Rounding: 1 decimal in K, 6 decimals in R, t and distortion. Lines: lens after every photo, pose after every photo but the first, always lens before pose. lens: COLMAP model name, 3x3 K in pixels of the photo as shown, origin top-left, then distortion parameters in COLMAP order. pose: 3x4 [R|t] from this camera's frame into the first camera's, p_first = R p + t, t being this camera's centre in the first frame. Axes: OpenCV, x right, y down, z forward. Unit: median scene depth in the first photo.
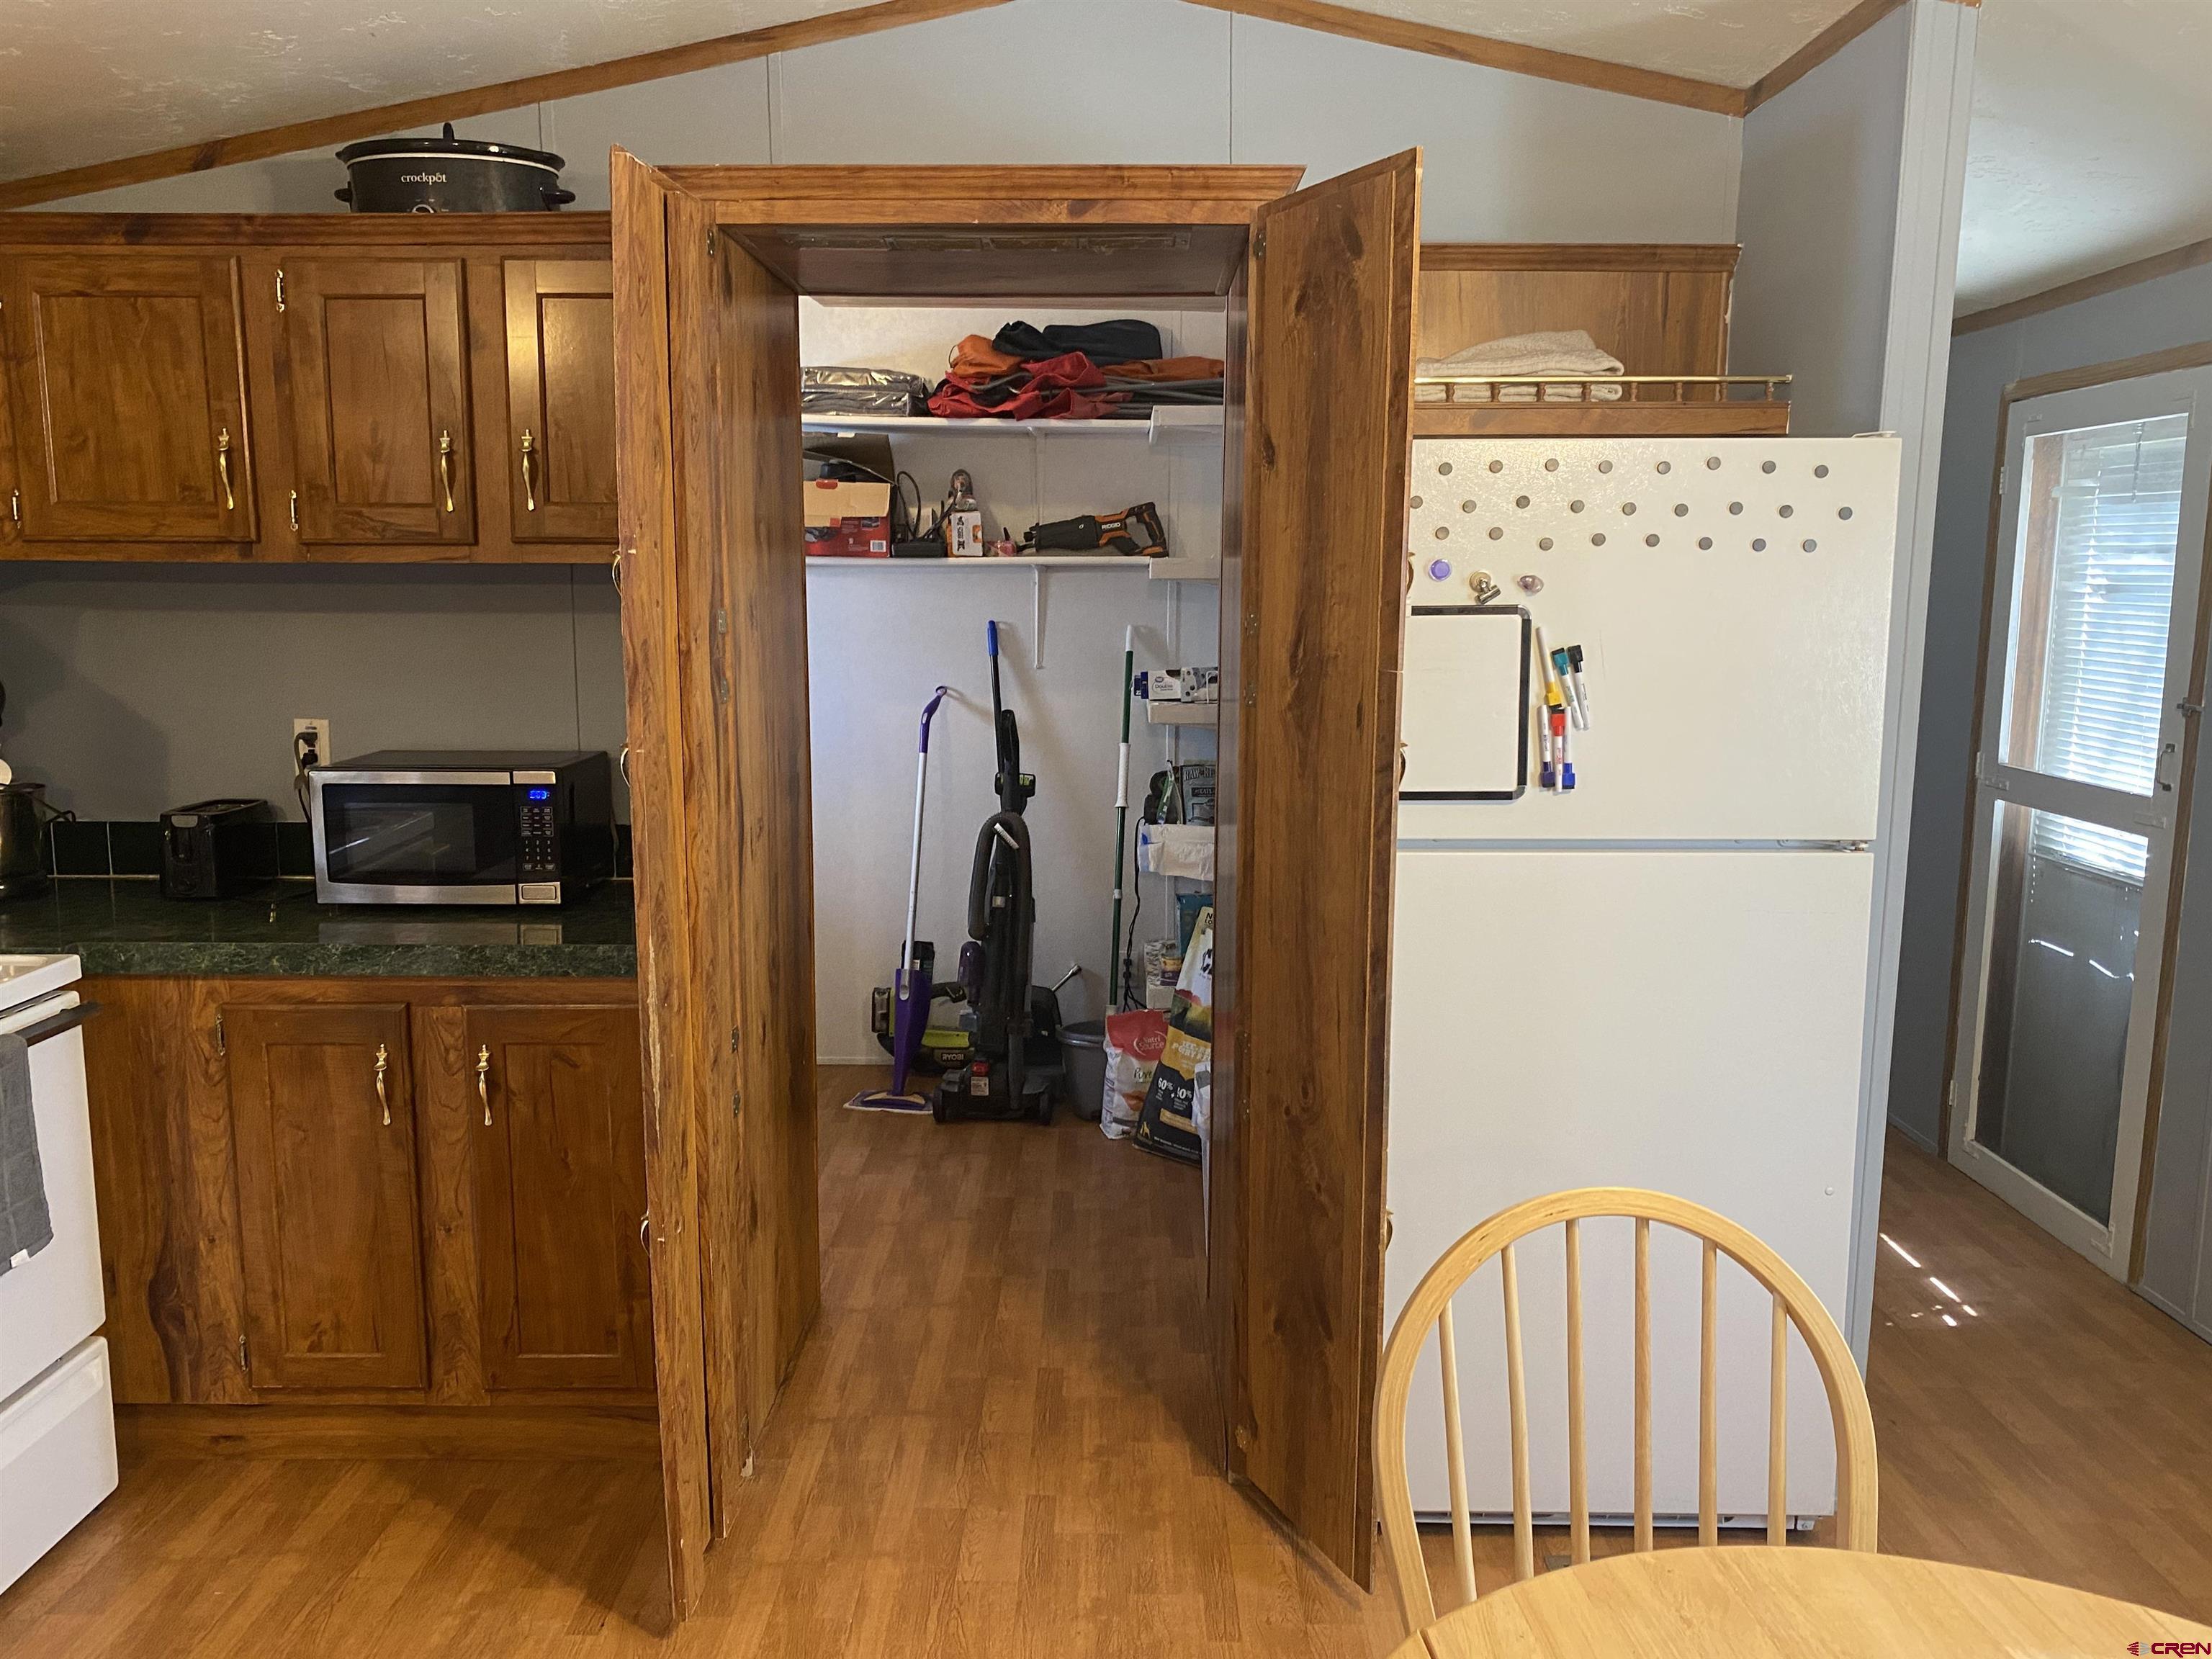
lens RADIAL K [[1695.9, 0, 1096.8], [0, 1695.9, 829.5], [0, 0, 1]] dist [0.014260, -0.006670]
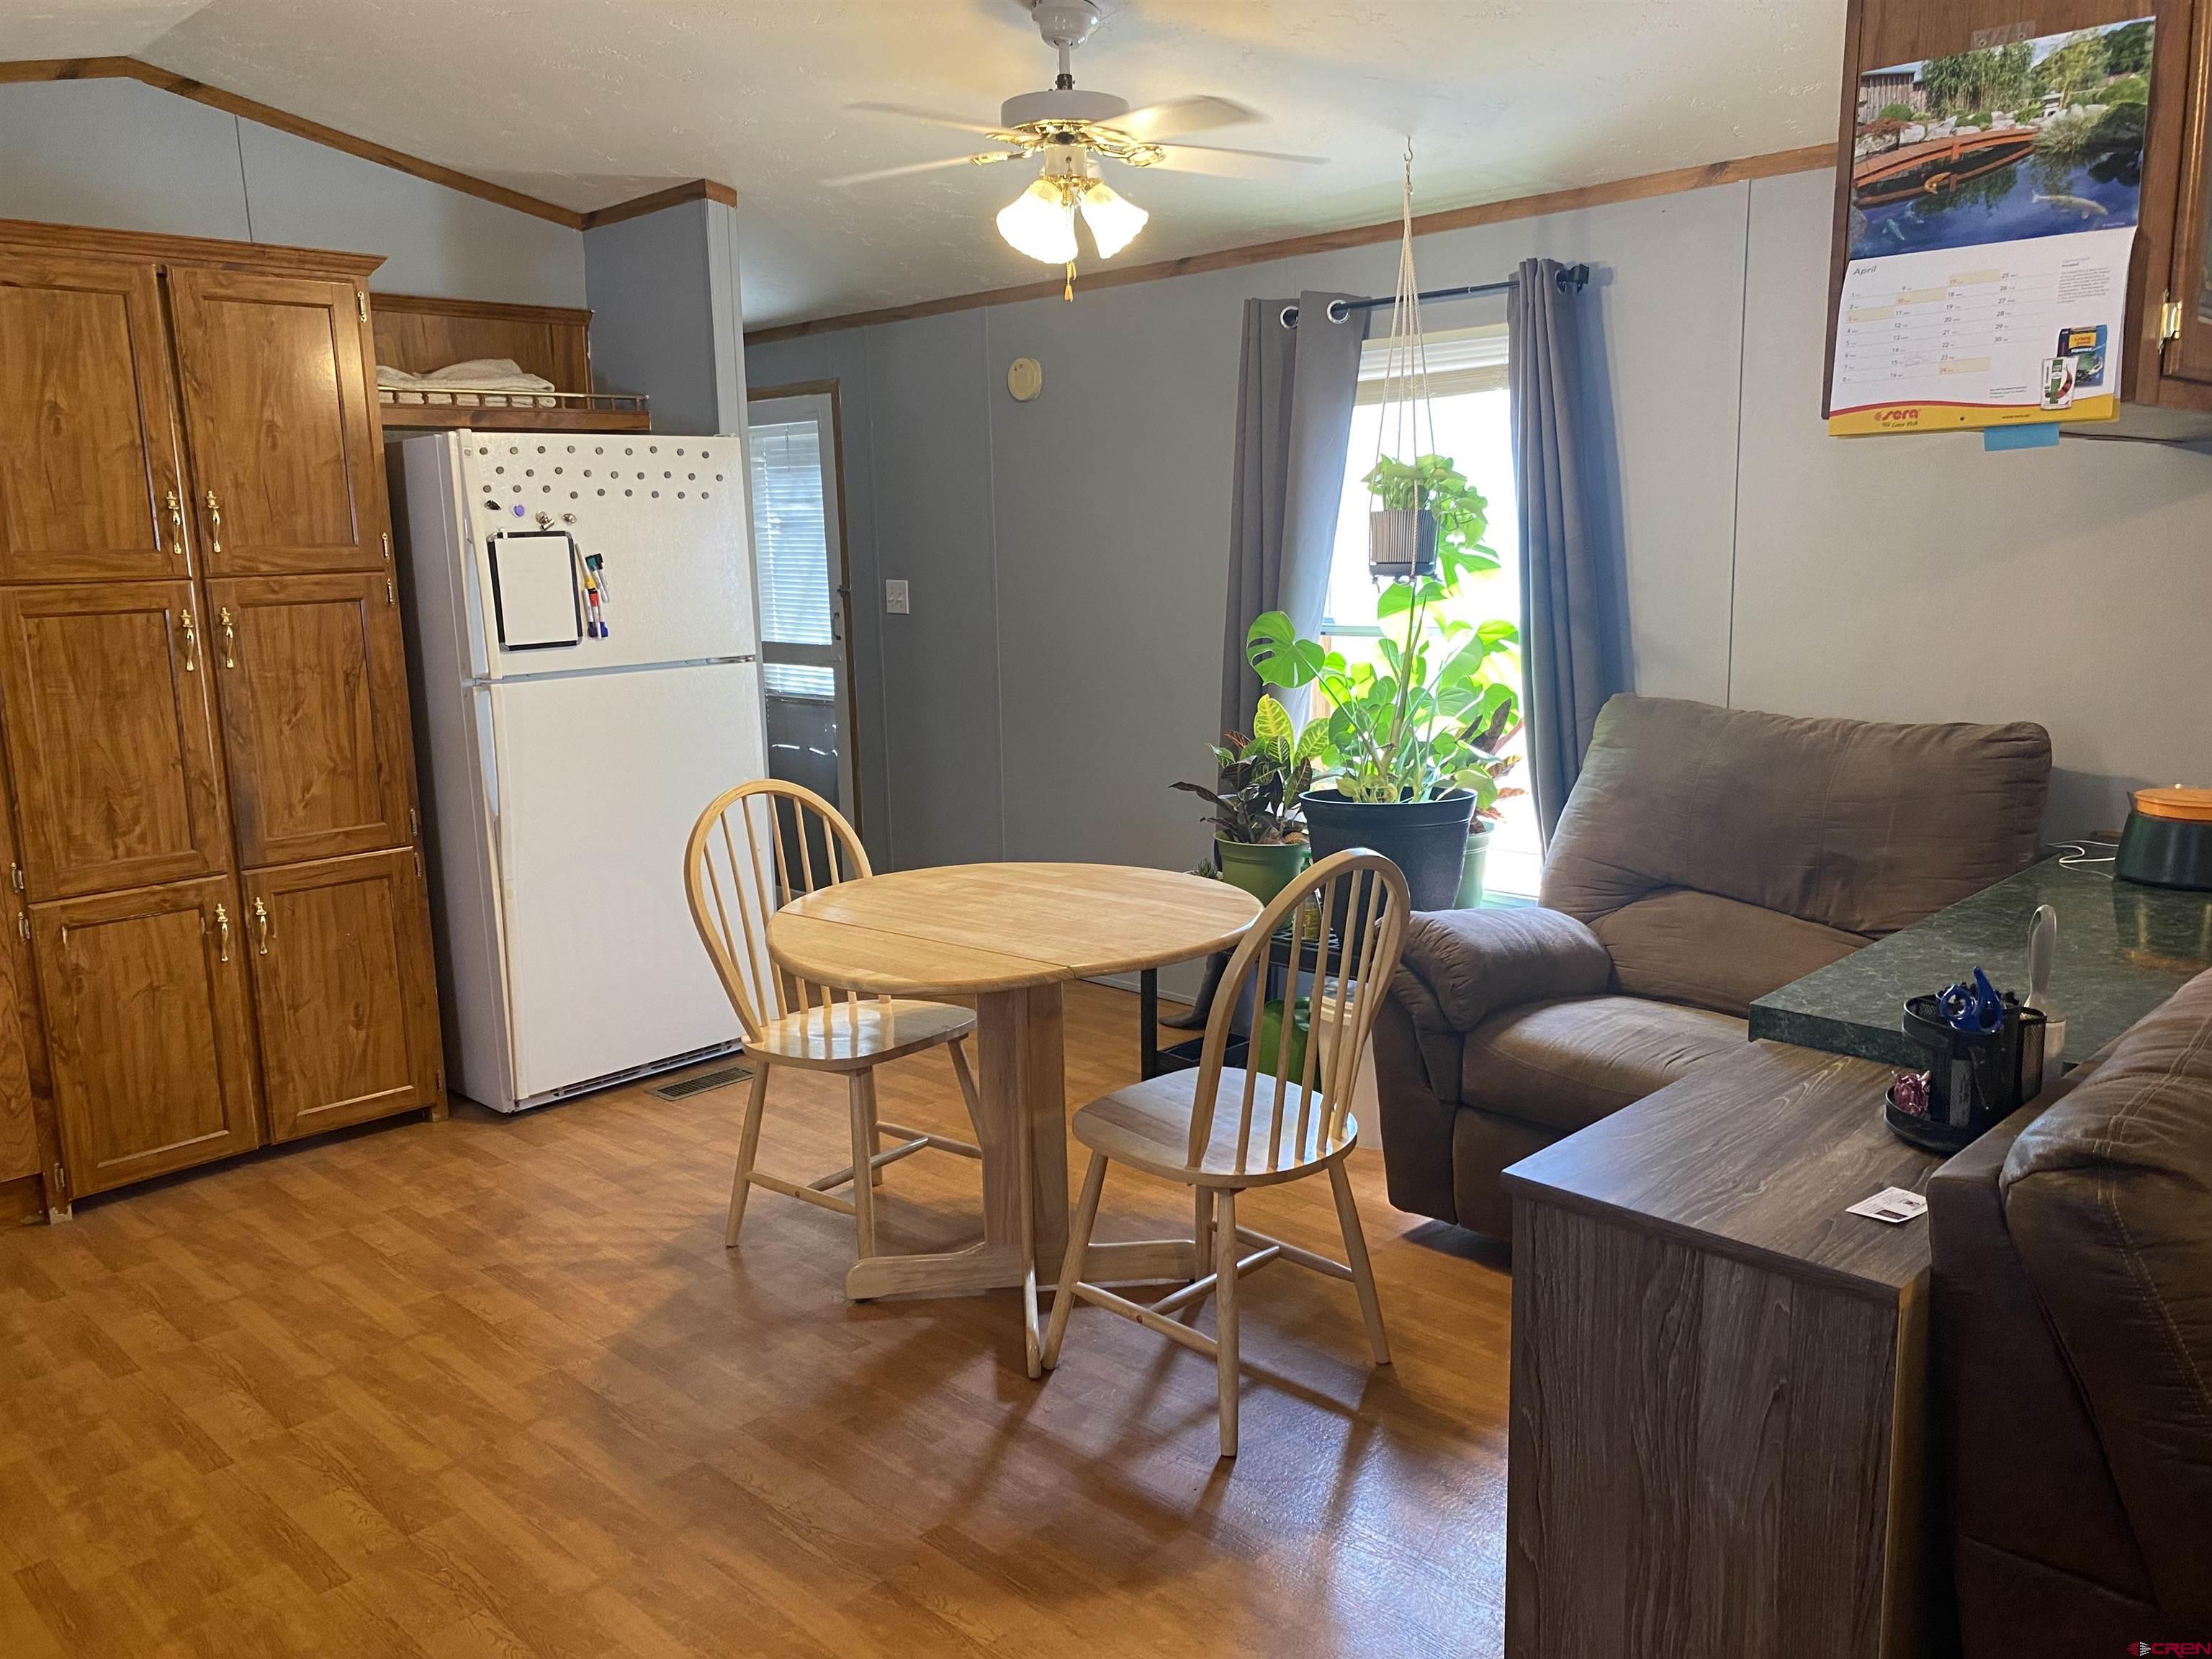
lens RADIAL K [[1695.9, 0, 1096.8], [0, 1695.9, 829.5], [0, 0, 1]] dist [0.014260, -0.006670]
pose [[0.696522, -0.146423, 0.702437, -0.541362], [0.133357, 0.988318, 0.073781, 0.095664], [-0.705034, 0.042285, 0.707912, -0.501458]]
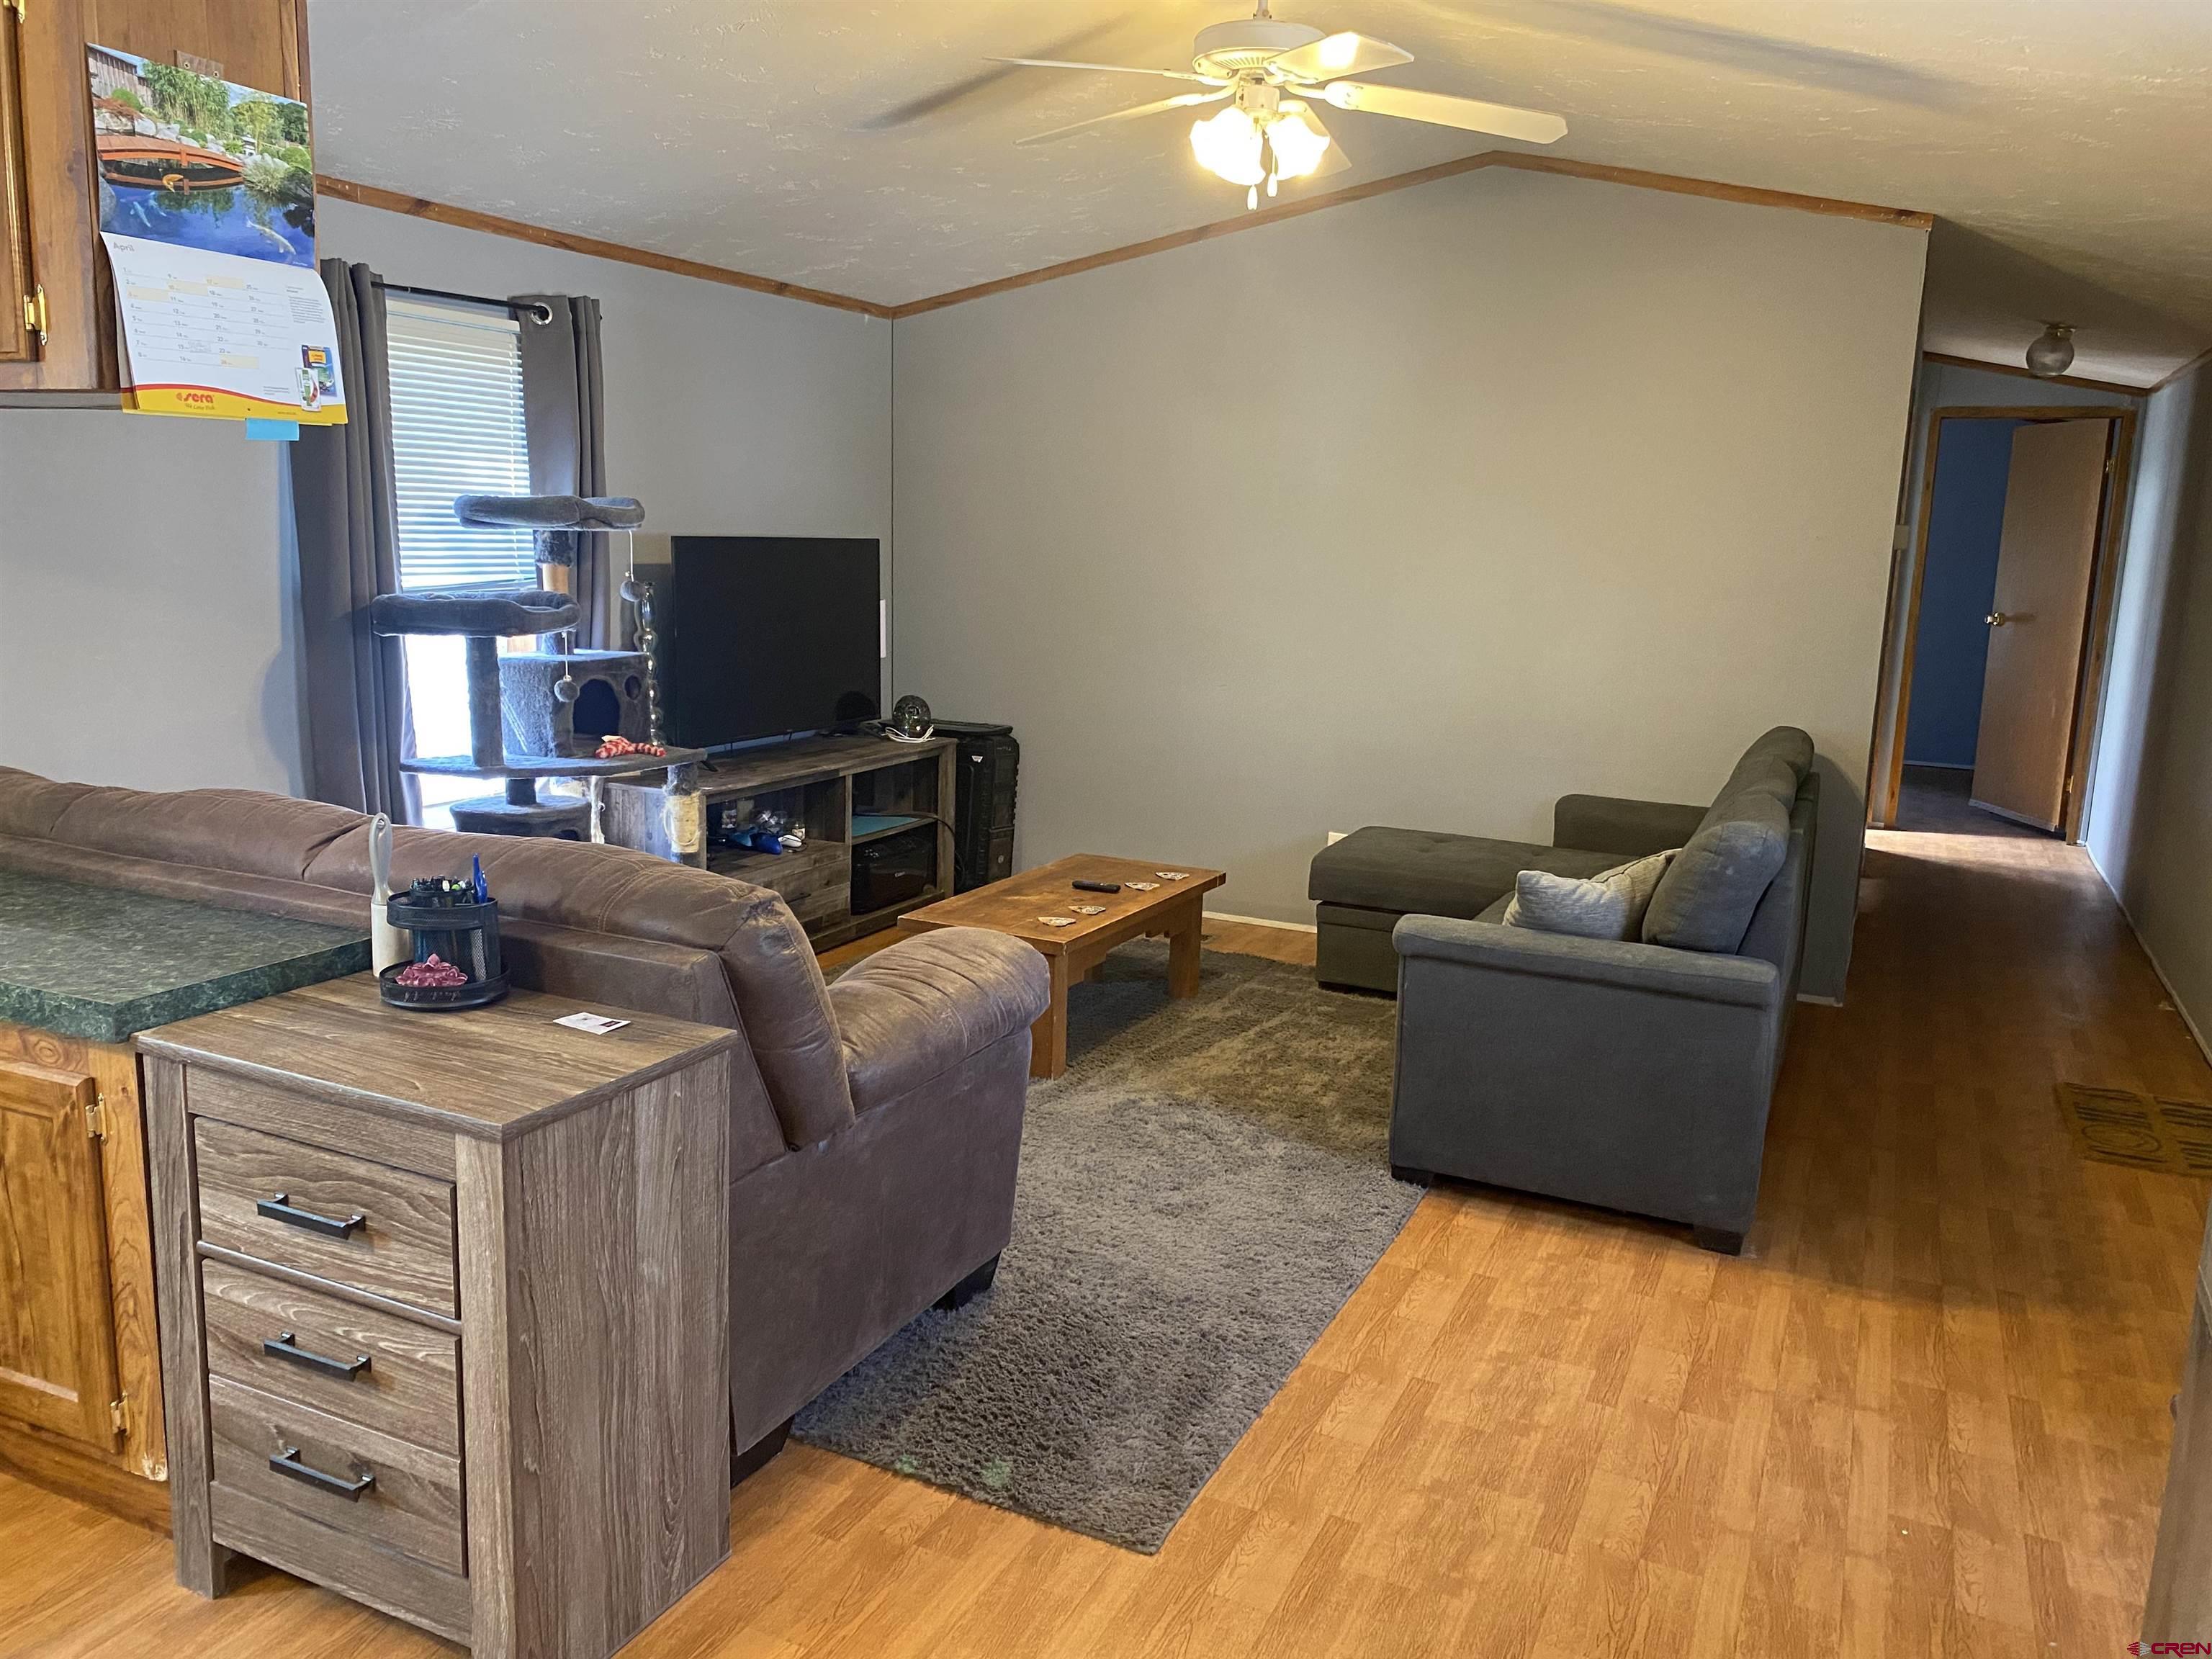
lens RADIAL K [[1678.4, 0, 1105.6], [0, 1678.4, 804.0], [0, 0, 1]] dist [0.016411, -0.003361]
pose [[-0.905481, -0.104916, 0.411213, -0.476595], [0.026944, 0.952793, 0.302422, -0.020760], [-0.423530, 0.284917, -0.859910, 0.272269]]
